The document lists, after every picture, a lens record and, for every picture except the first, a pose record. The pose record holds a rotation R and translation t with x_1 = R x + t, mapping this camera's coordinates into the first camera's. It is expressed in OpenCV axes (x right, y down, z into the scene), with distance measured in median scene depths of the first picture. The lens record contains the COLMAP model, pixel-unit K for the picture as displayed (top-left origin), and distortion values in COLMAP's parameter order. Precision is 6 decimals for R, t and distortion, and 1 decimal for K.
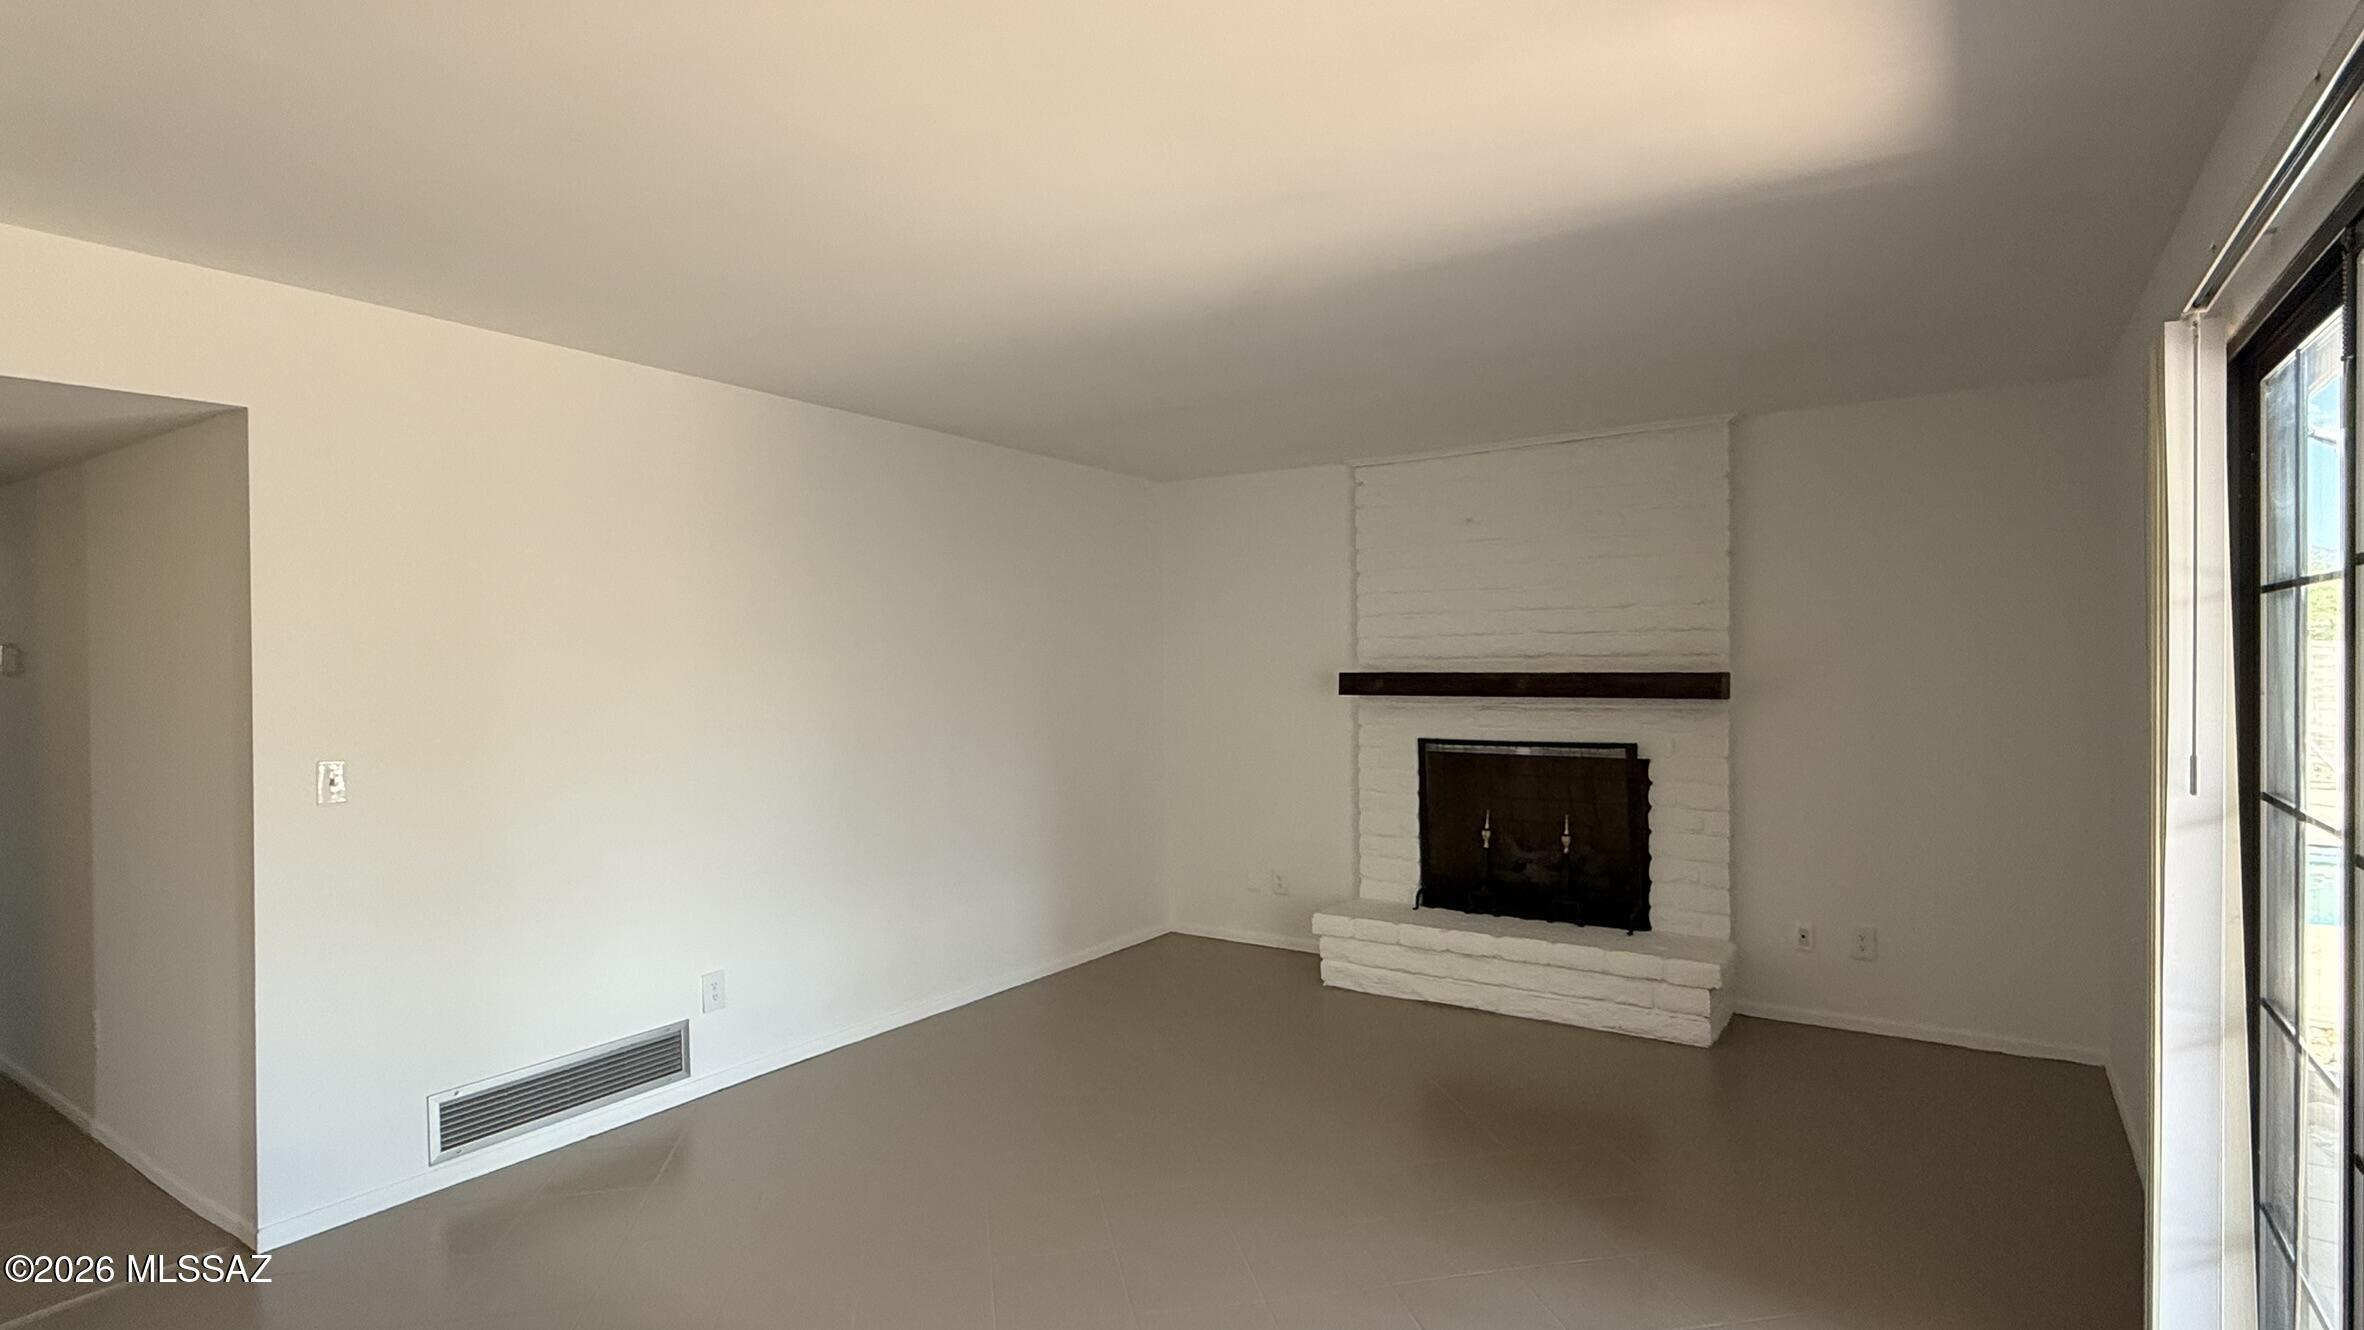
lens RADIAL K [[1179.1, 0, 1181.4], [0, 1179.1, 665.2], [0, 0, 1]] dist [-0.000026, -0.000216]
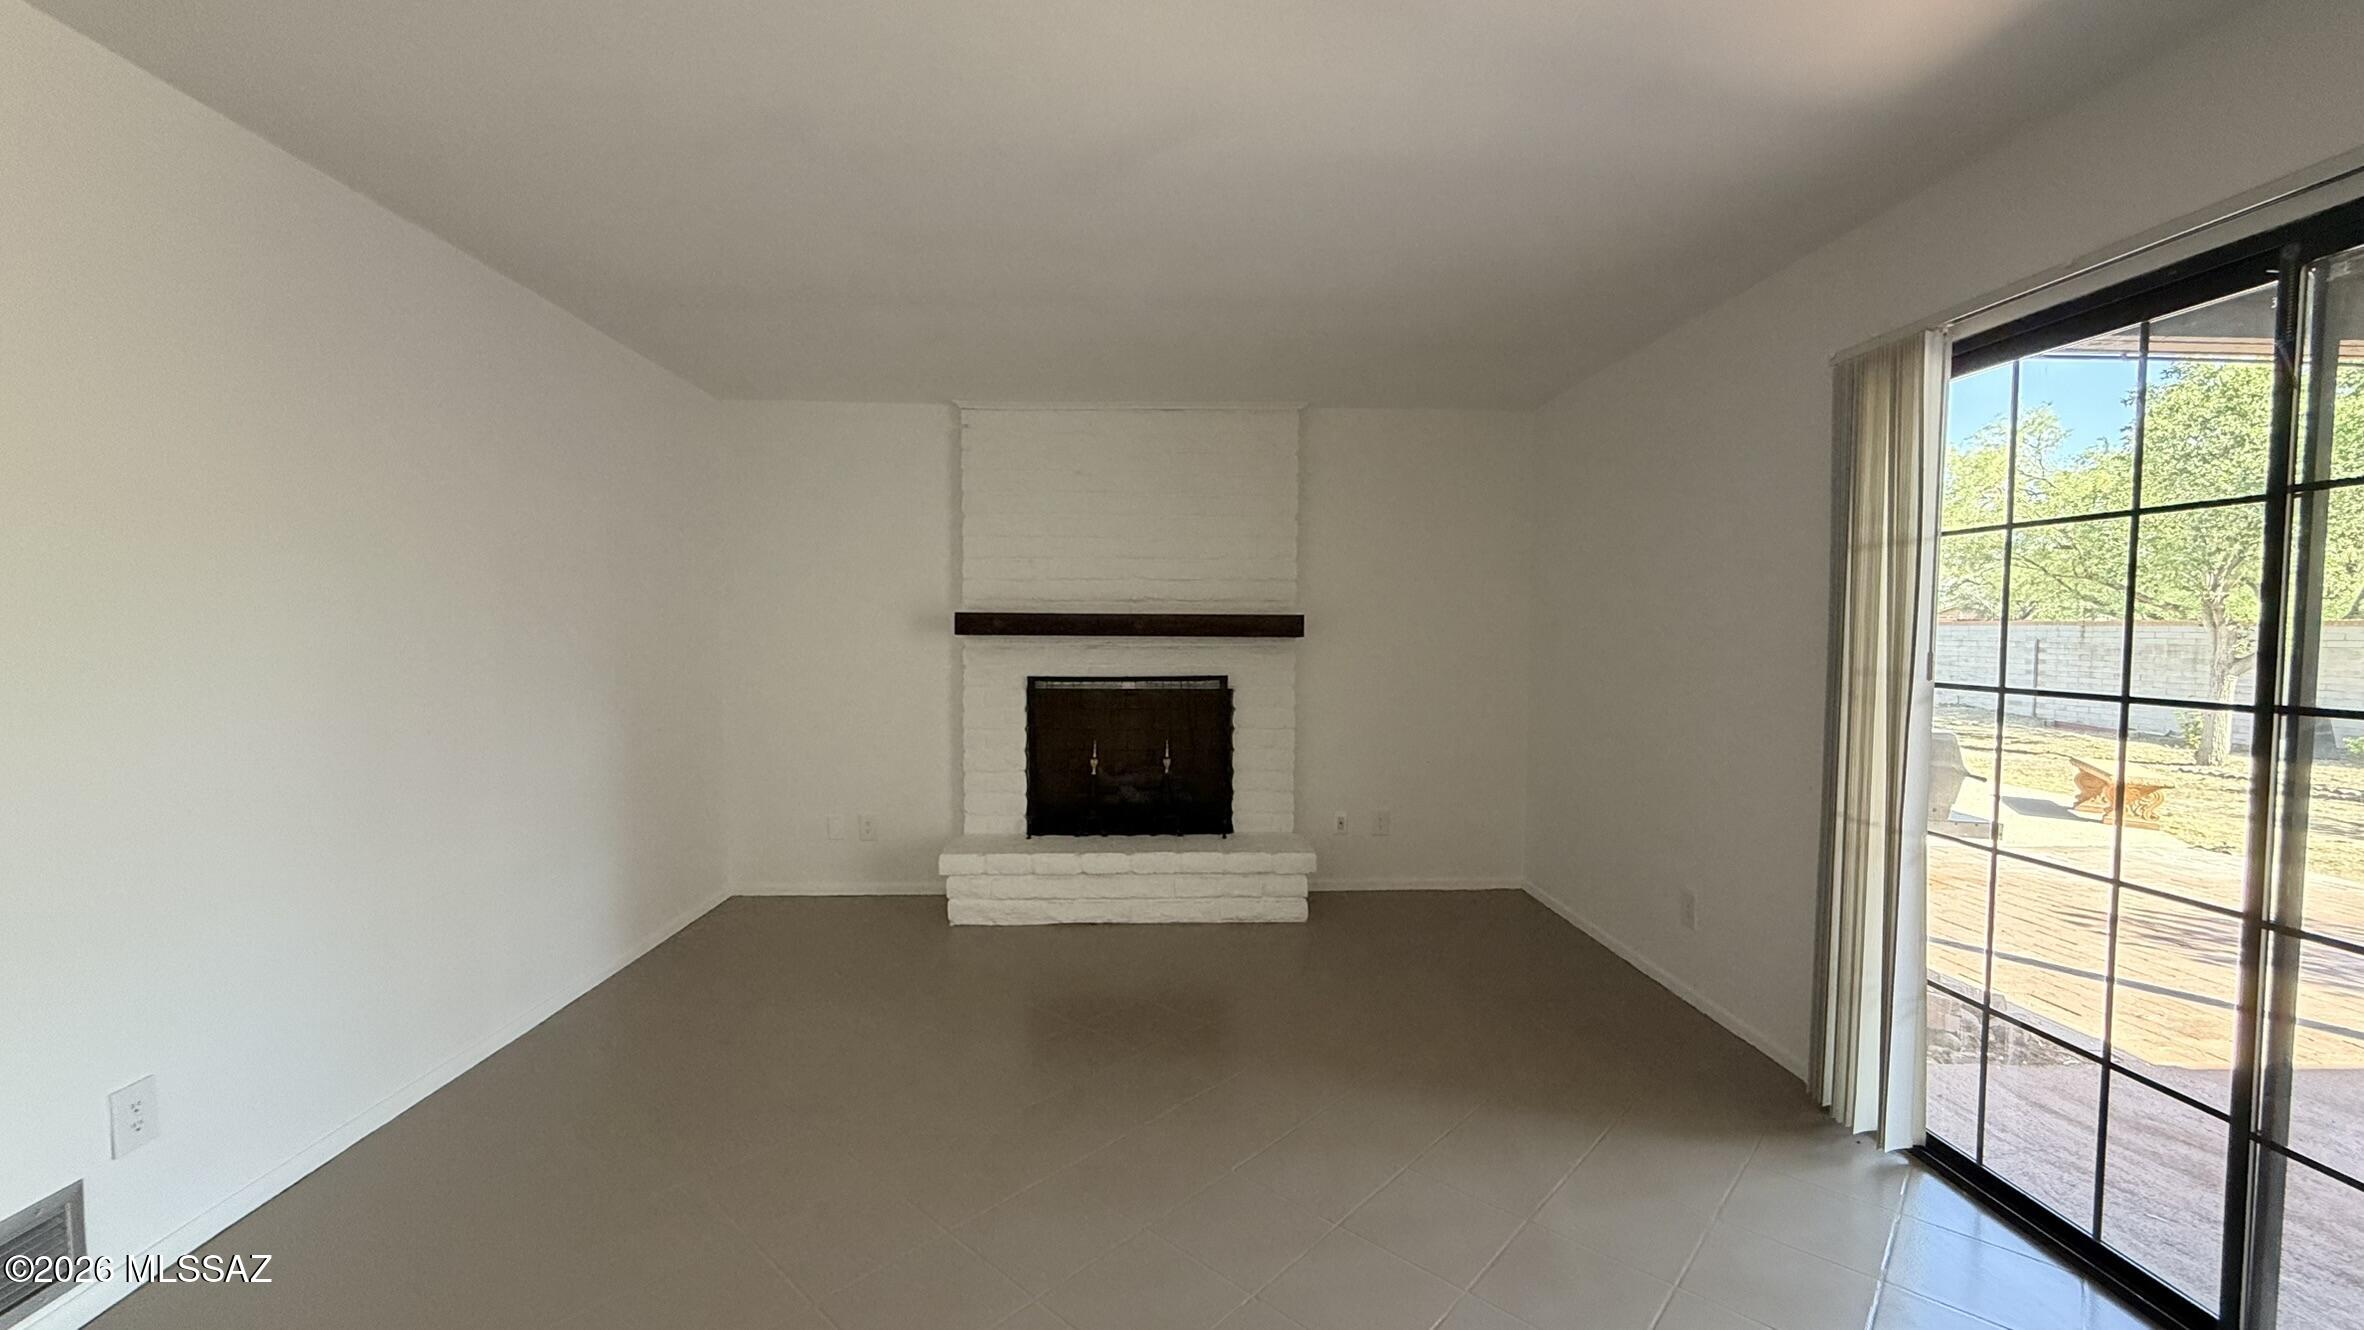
lens RADIAL K [[953.8, 0, 1180.6], [0, 953.8, 666.5], [0, 0, 1]] dist [0.001528, 0.000042]
pose [[0.806247, -0.012319, 0.591451, -0.204795], [-0.009010, 0.999411, 0.033098, 0.025322], [-0.591510, -0.032015, 0.805662, 0.252428]]
